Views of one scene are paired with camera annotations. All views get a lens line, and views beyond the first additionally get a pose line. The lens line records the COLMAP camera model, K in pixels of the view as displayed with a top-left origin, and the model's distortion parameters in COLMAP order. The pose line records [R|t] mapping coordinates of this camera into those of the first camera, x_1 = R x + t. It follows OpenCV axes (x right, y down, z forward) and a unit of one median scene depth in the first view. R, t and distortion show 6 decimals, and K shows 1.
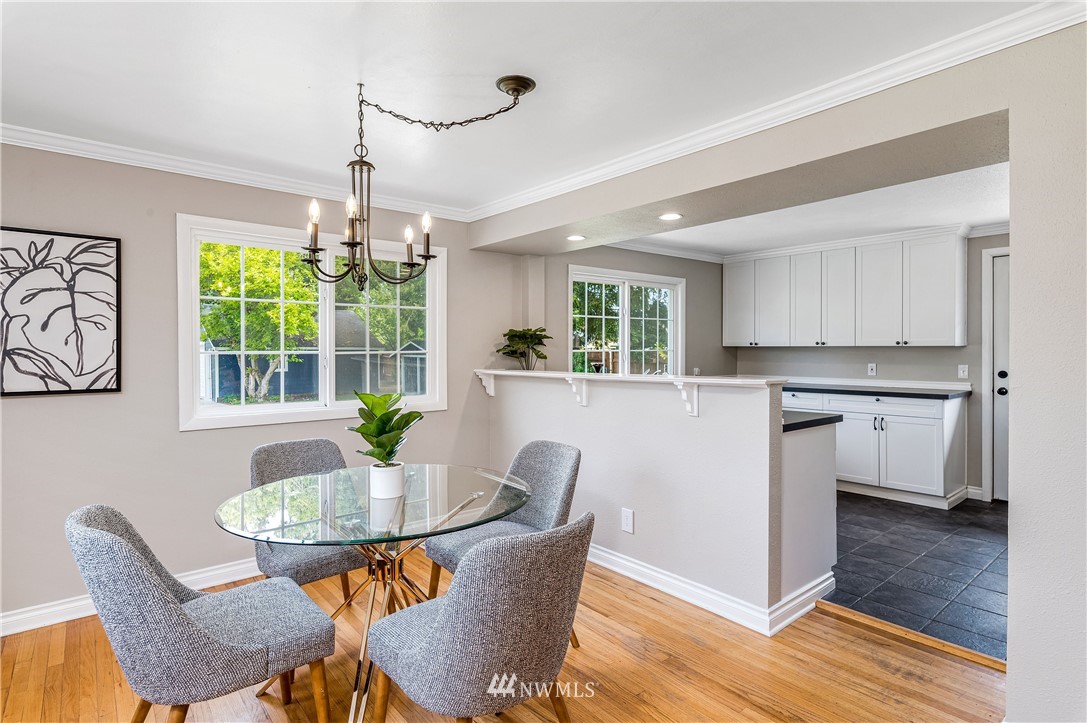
lens RADIAL K [[536.2, 0, 548.7], [0, 536.2, 356.4], [0, 0, 1]] dist [-0.006604, -0.001239]
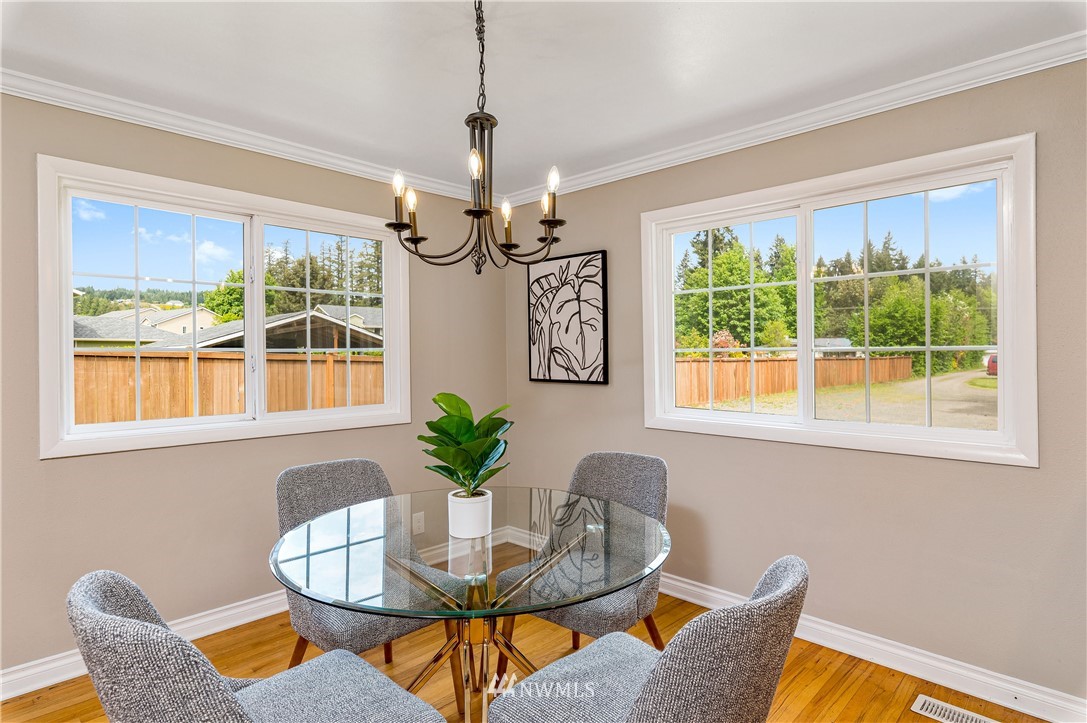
lens RADIAL K [[584.9, 0, 553.8], [0, 584.9, 353.0], [0, 0, 1]] dist [0.001046, -0.001107]
pose [[0.115975, 0.002230, -0.993250, 0.434243], [-0.007458, 0.999971, 0.001374, -0.002083], [0.993224, 0.007248, 0.115989, 0.774286]]
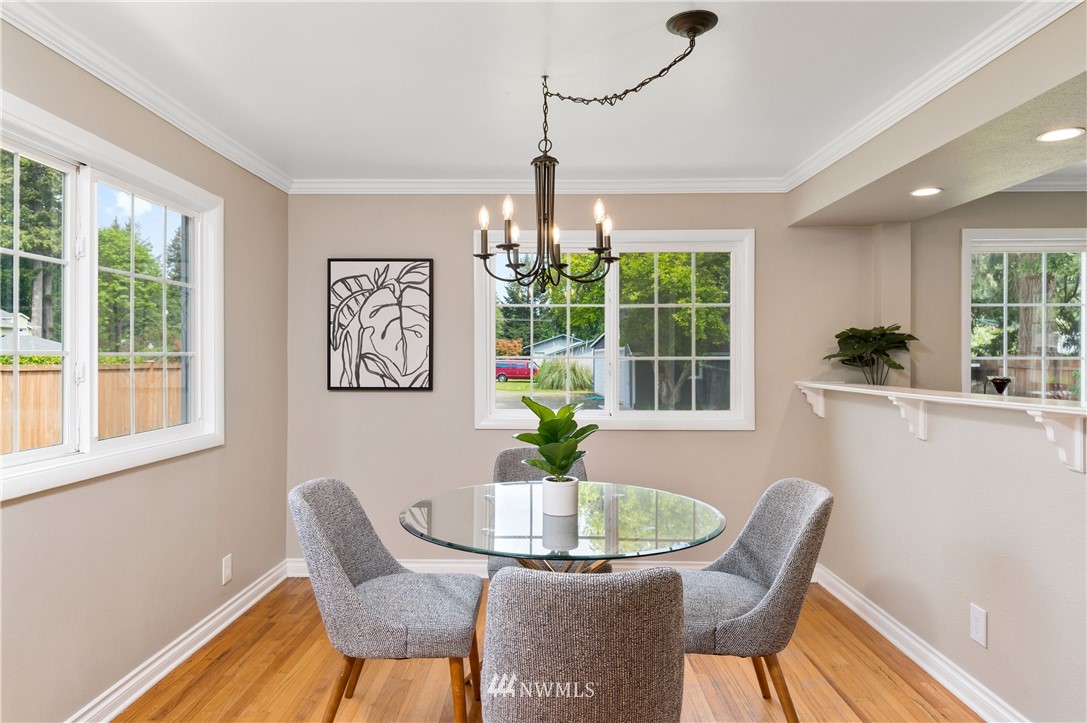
lens RADIAL K [[639.6, 0, 546.3], [0, 639.6, 361.7], [0, 0, 1]] dist [-0.006995, 0.001693]
pose [[0.760665, 0.010670, -0.649057, 0.300203], [-0.012618, 0.999919, 0.001650, -0.001872], [0.649022, 0.006935, 0.760738, 0.107350]]
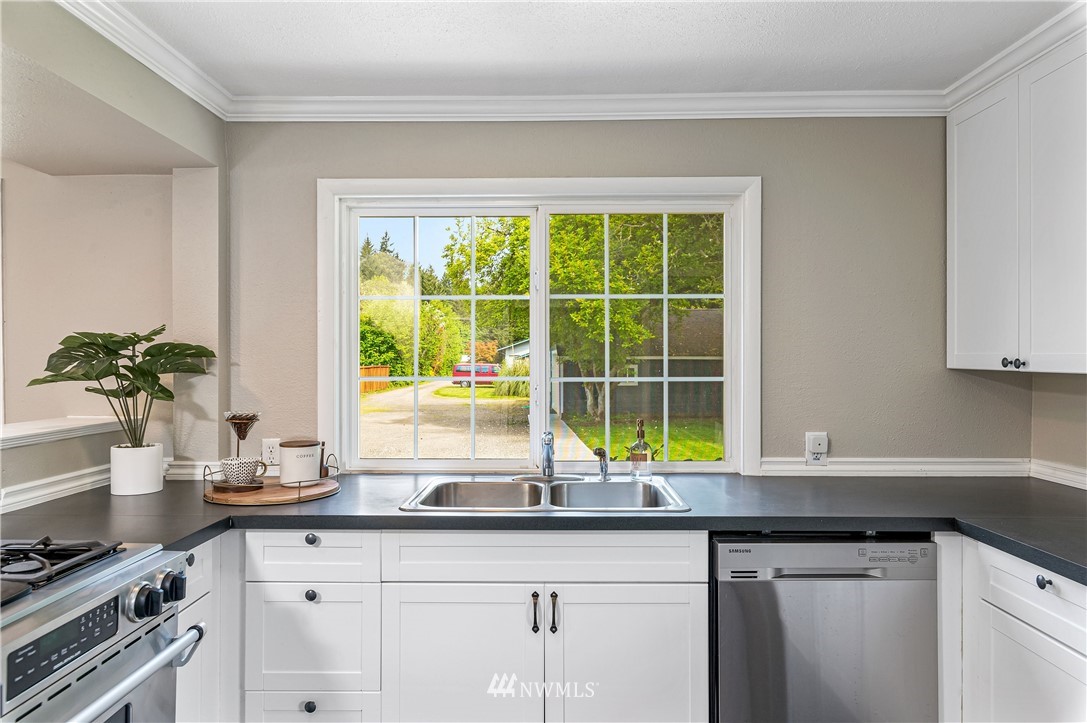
lens RADIAL K [[691.8, 0, 548.9], [0, 691.8, 357.8], [0, 0, 1]] dist [0.002633, -0.003923]
pose [[0.765637, 0.002332, -0.643269, 0.977990], [-0.011516, 0.999883, -0.010082, -0.043367], [0.643170, 0.015128, 0.765574, 1.252780]]
